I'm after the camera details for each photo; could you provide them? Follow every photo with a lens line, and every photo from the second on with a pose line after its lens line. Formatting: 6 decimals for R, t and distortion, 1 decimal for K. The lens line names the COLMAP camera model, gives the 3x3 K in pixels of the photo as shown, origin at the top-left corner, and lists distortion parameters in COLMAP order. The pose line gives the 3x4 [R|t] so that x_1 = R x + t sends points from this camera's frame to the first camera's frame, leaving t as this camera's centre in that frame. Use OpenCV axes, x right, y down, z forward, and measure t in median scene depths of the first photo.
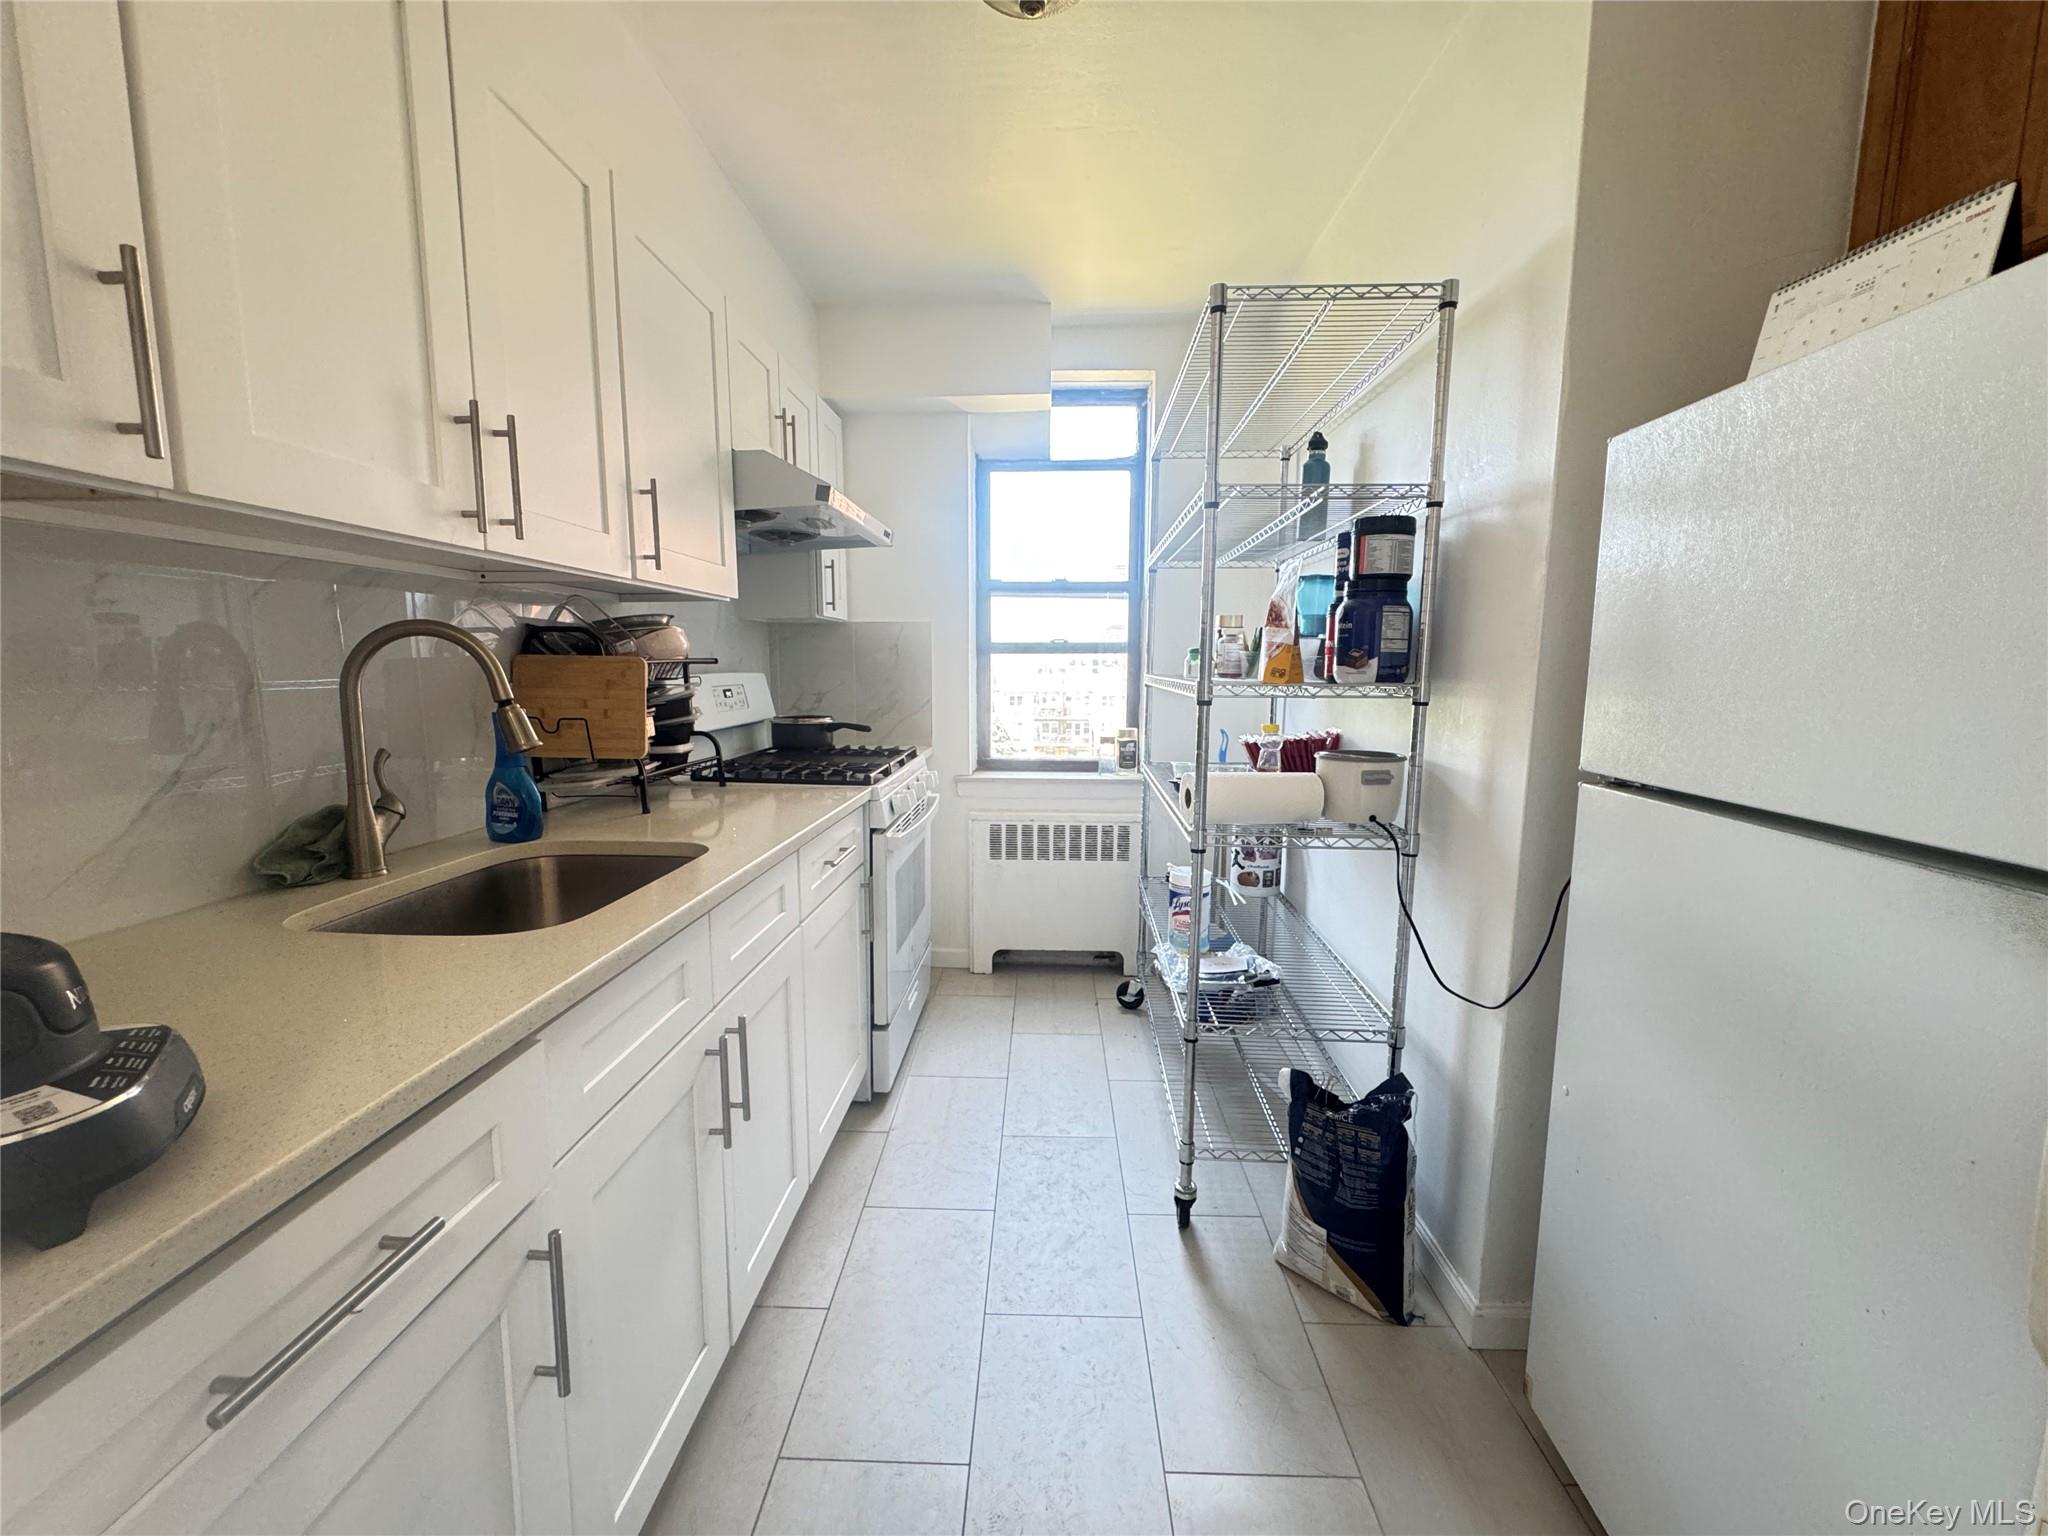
lens RADIAL K [[810.6, 0, 1024.0], [0, 810.6, 768.0], [0, 0, 1]] dist [0.001131, 0.000177]
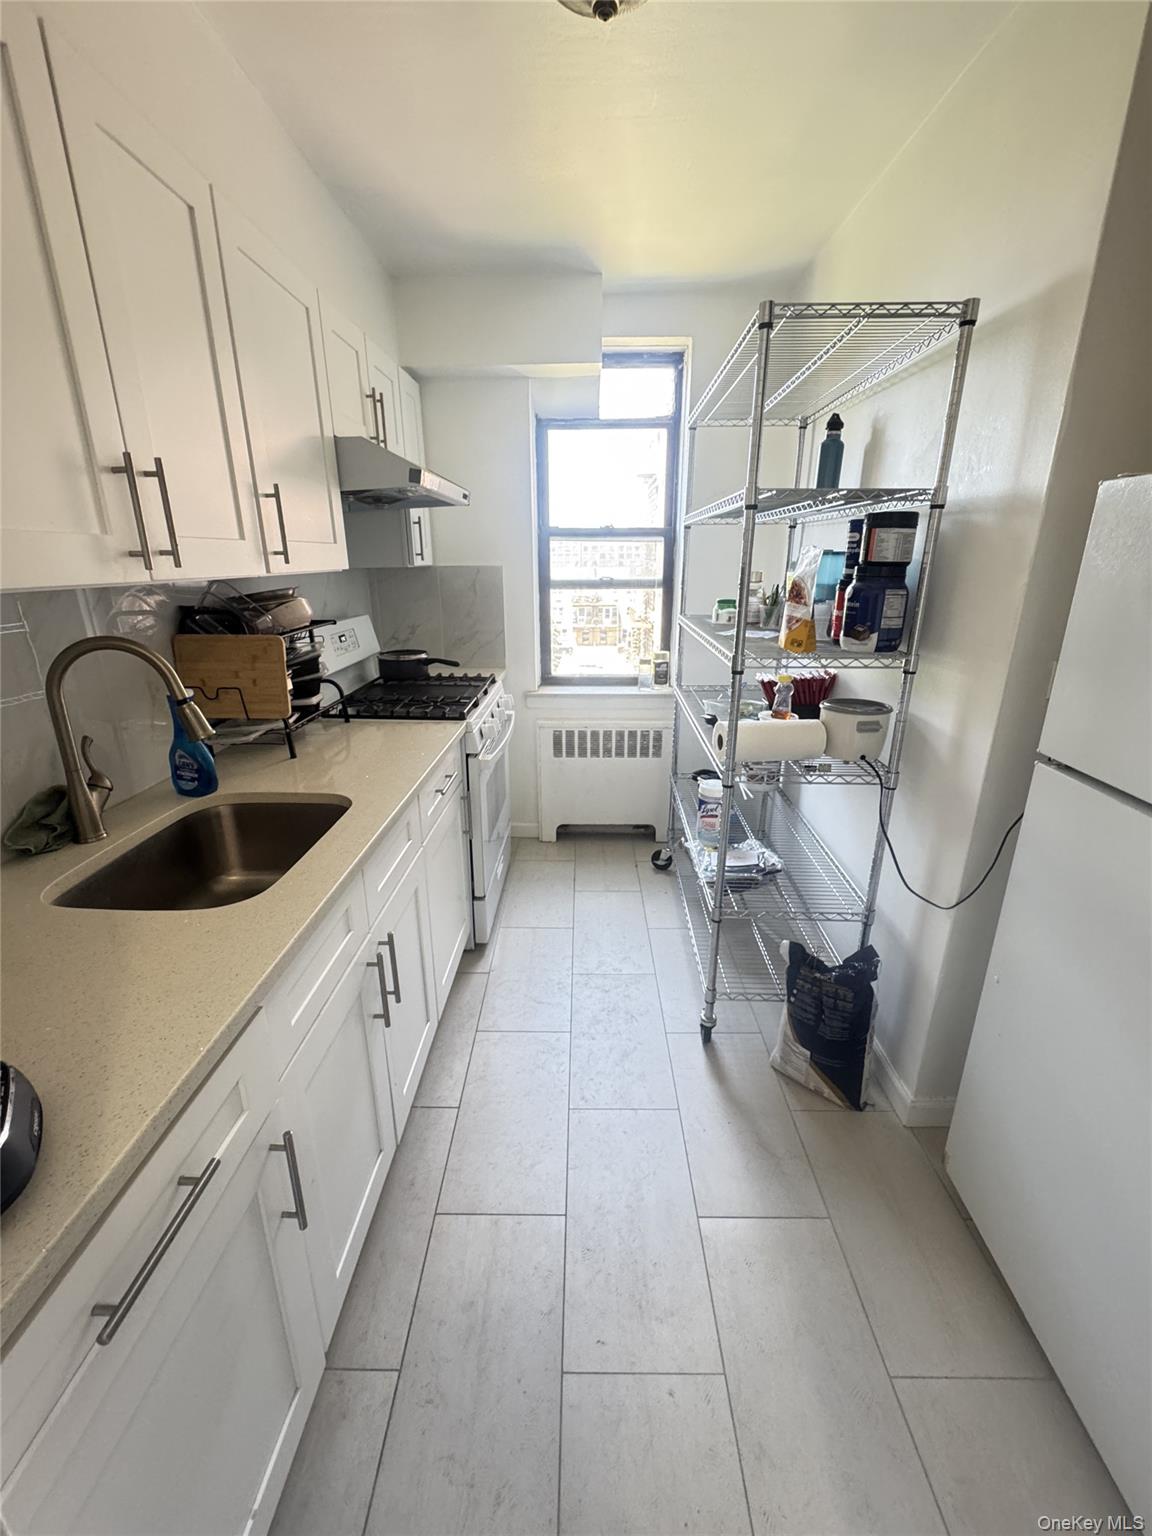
lens RADIAL K [[633.6, 0, 576.0], [0, 633.6, 768.0], [0, 0, 1]] dist [0.000960, 0.000005]
pose [[0.999805, -0.012305, 0.015449, -0.041613], [0.009129, 0.981547, 0.191003, -0.118170], [-0.017514, -0.190825, 0.981468, 0.017036]]
